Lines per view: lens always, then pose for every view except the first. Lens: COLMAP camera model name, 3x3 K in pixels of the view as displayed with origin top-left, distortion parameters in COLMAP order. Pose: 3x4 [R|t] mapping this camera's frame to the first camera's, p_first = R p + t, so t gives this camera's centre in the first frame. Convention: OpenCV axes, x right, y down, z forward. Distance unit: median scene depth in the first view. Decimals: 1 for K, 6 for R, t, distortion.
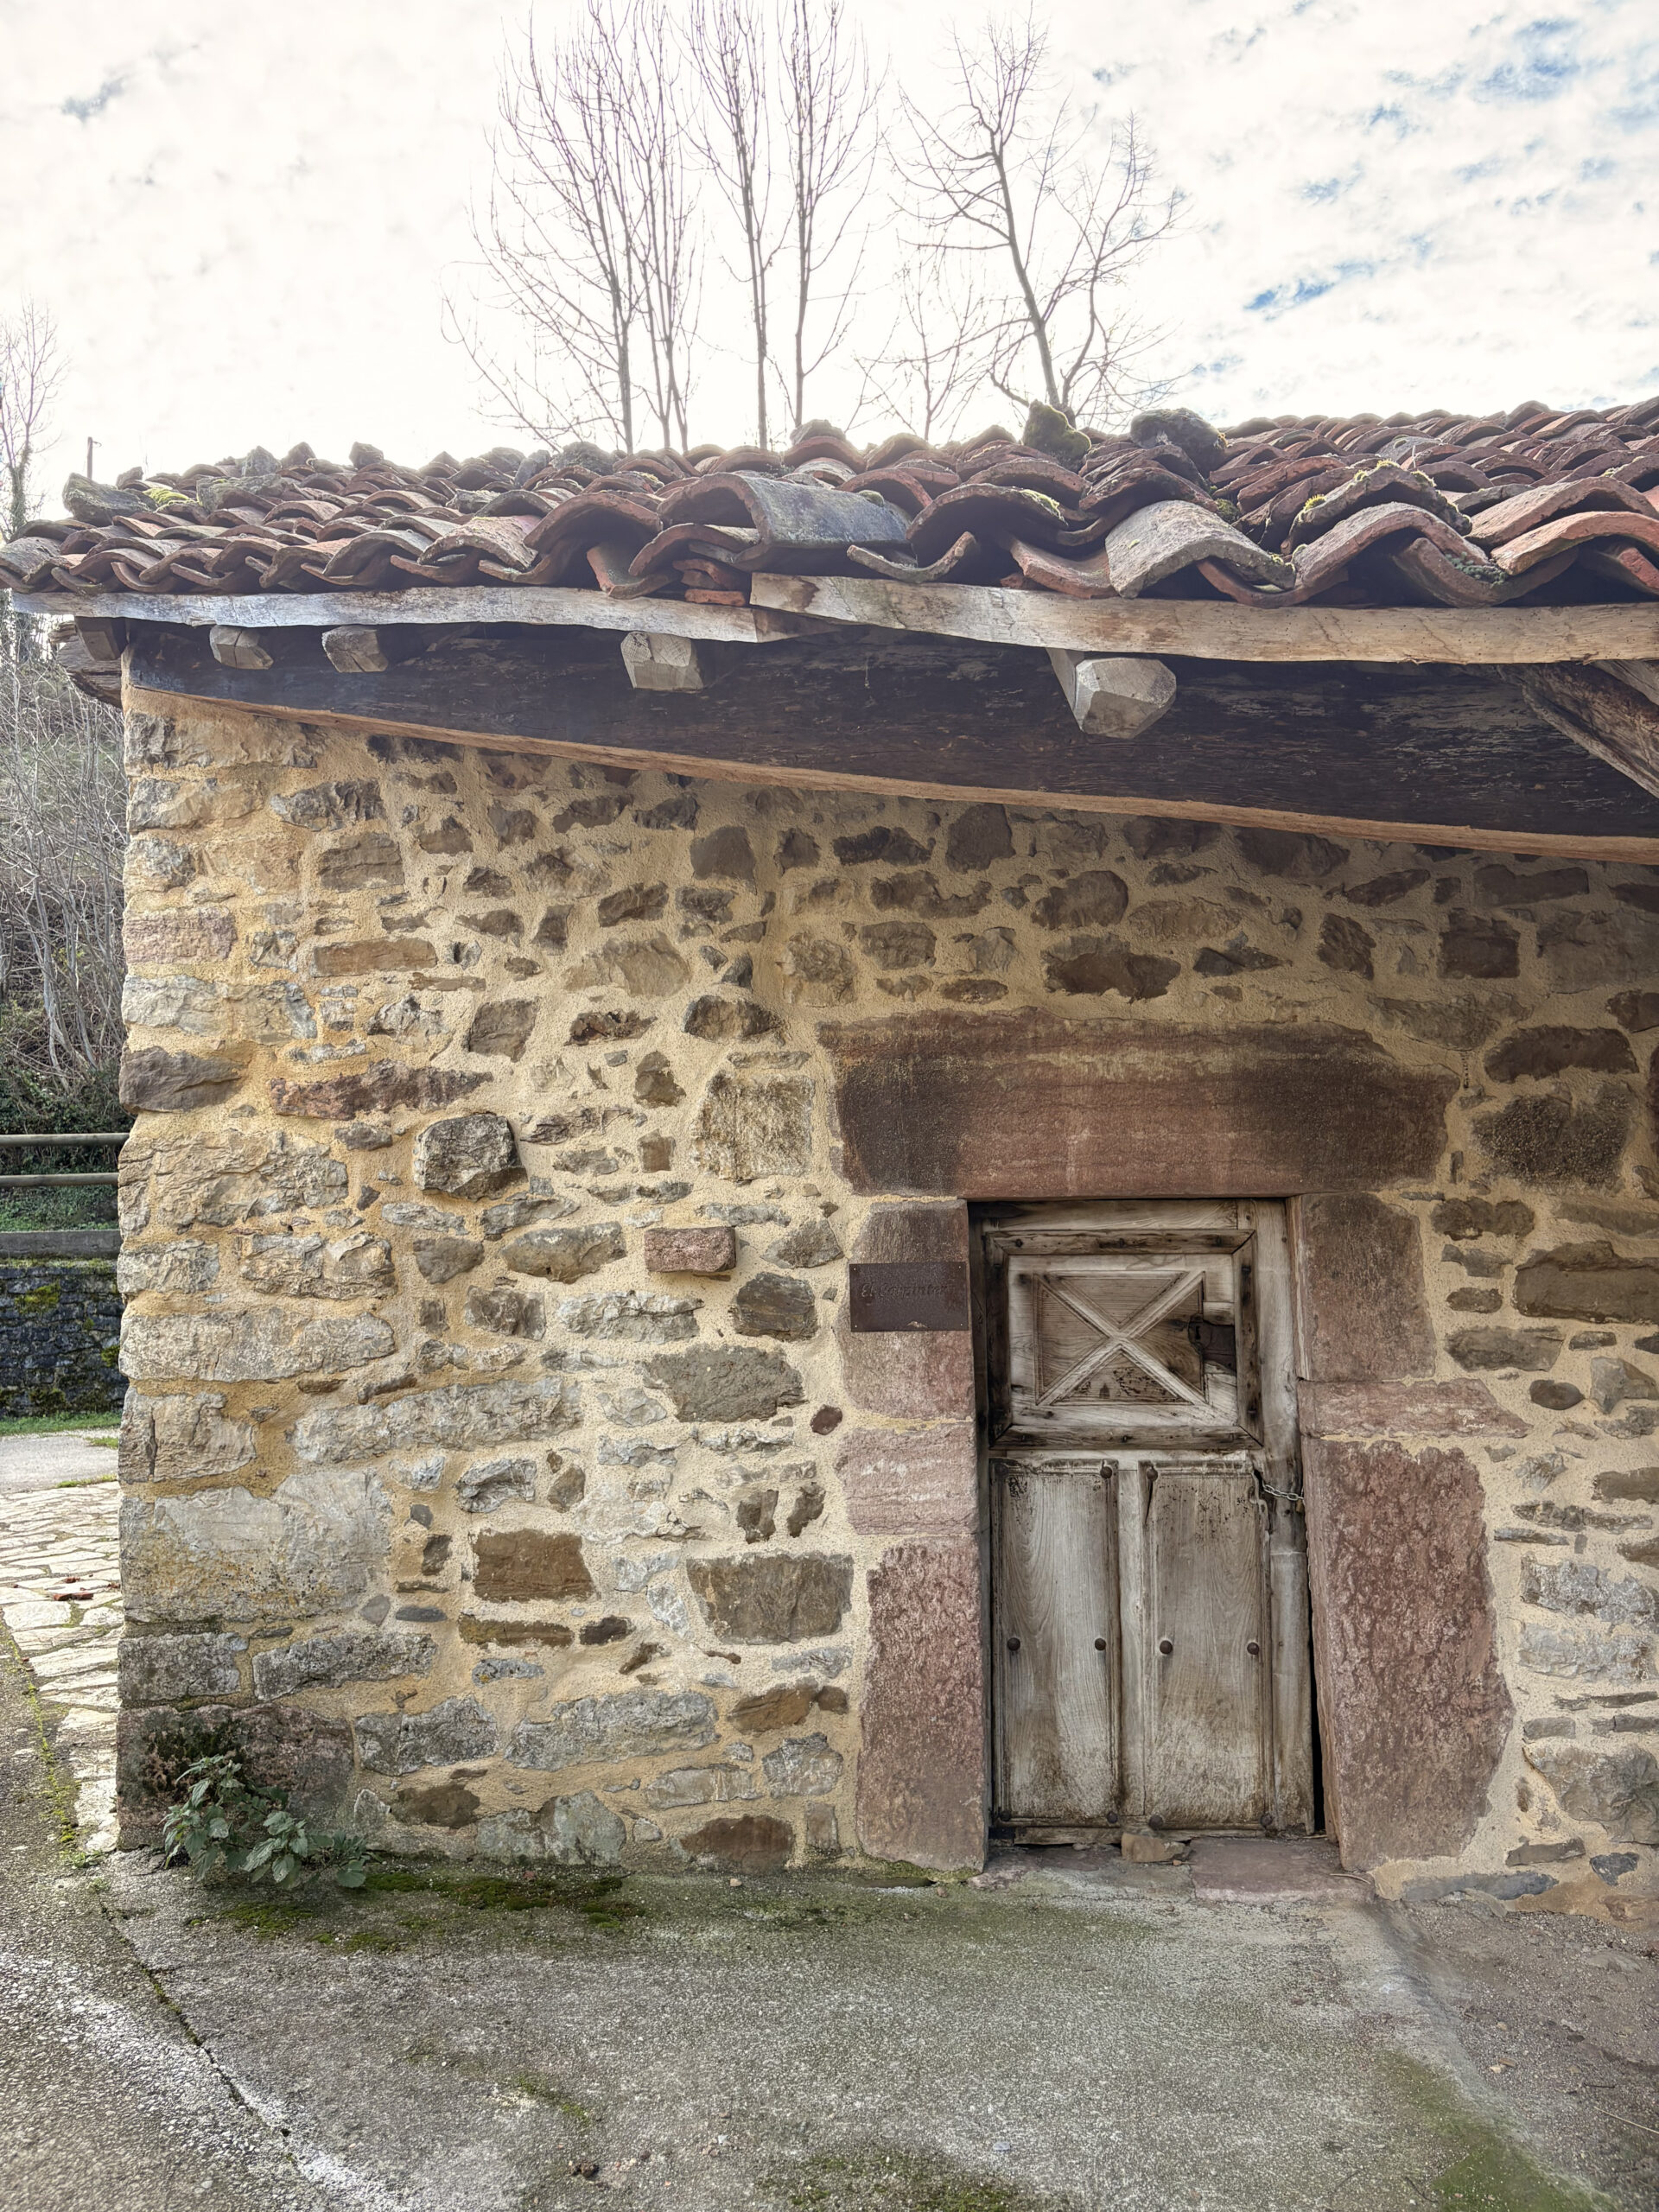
lens RADIAL K [[1707.1, 0, 888.3], [0, 1707.1, 1076.9], [0, 0, 1]] dist [0.140105, -0.163120]
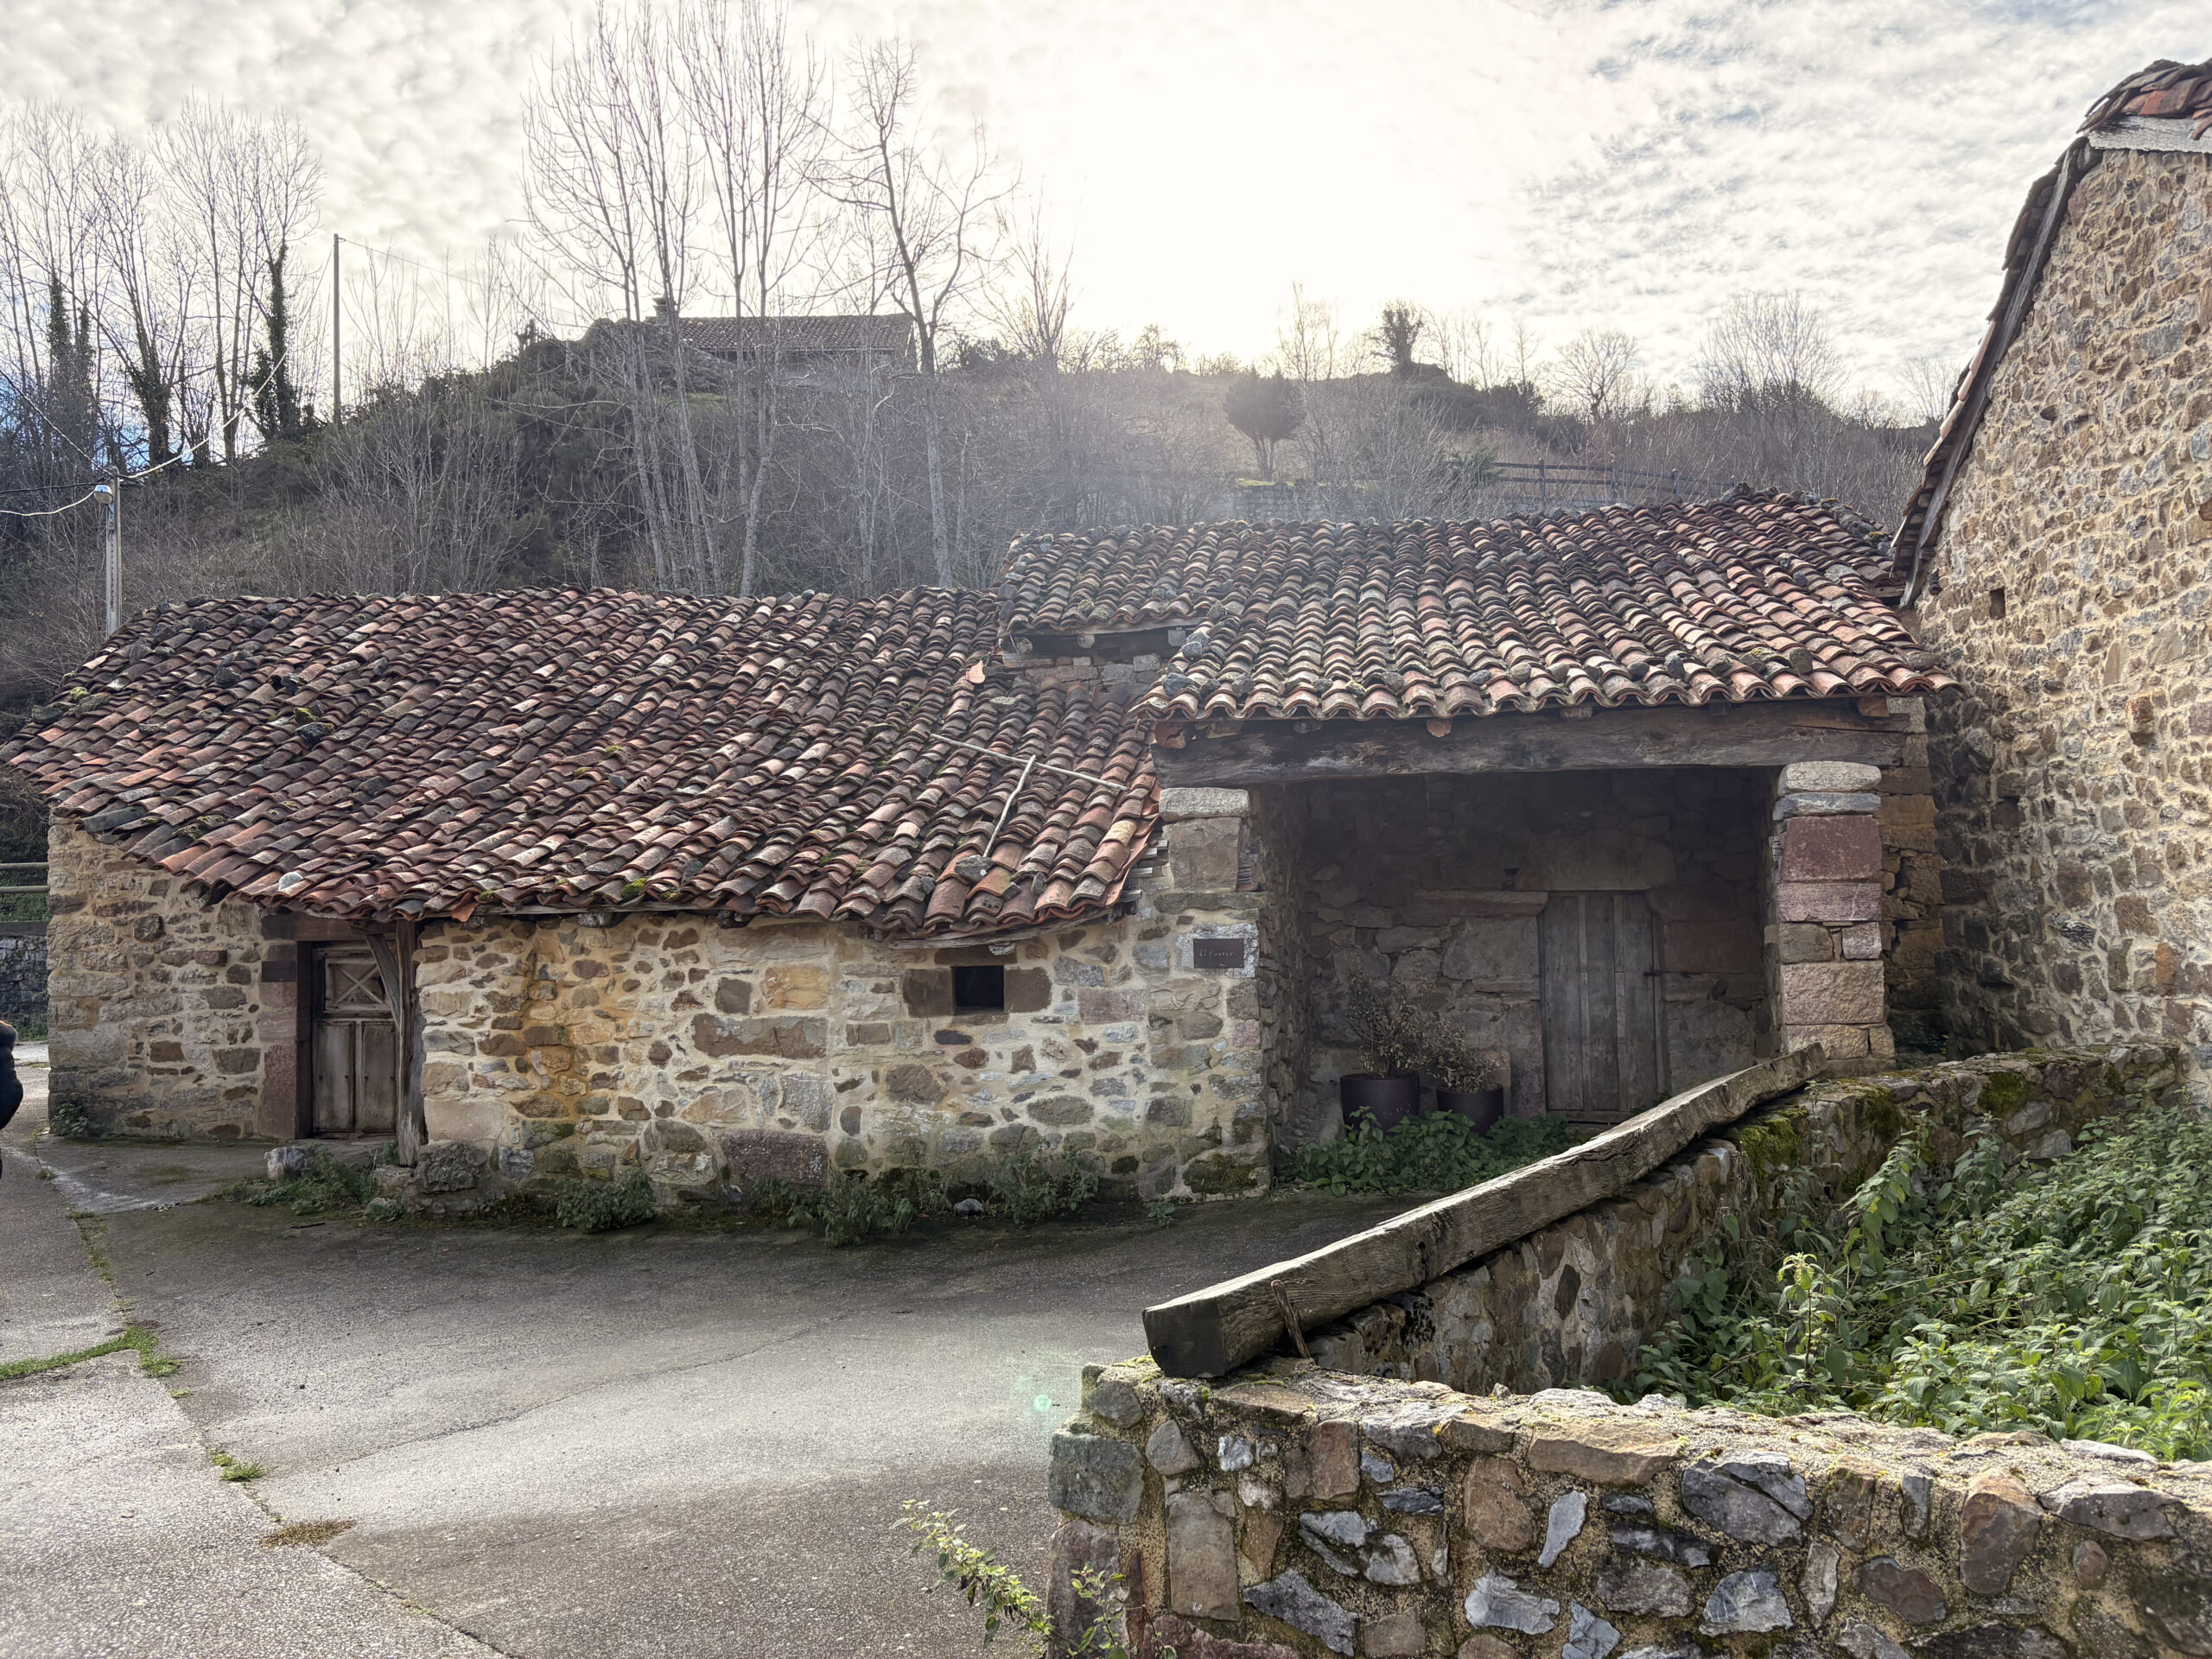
lens RADIAL K [[1697.7, 0, 1095.1], [0, 1697.7, 783.3], [0, 0, 1]] dist [0.134944, -0.144496]
pose [[0.997926, -0.003760, -0.064265, 1.767404], [0.006097, 0.999326, 0.036212, -0.338456], [0.064086, -0.036529, 0.997276, -2.180251]]
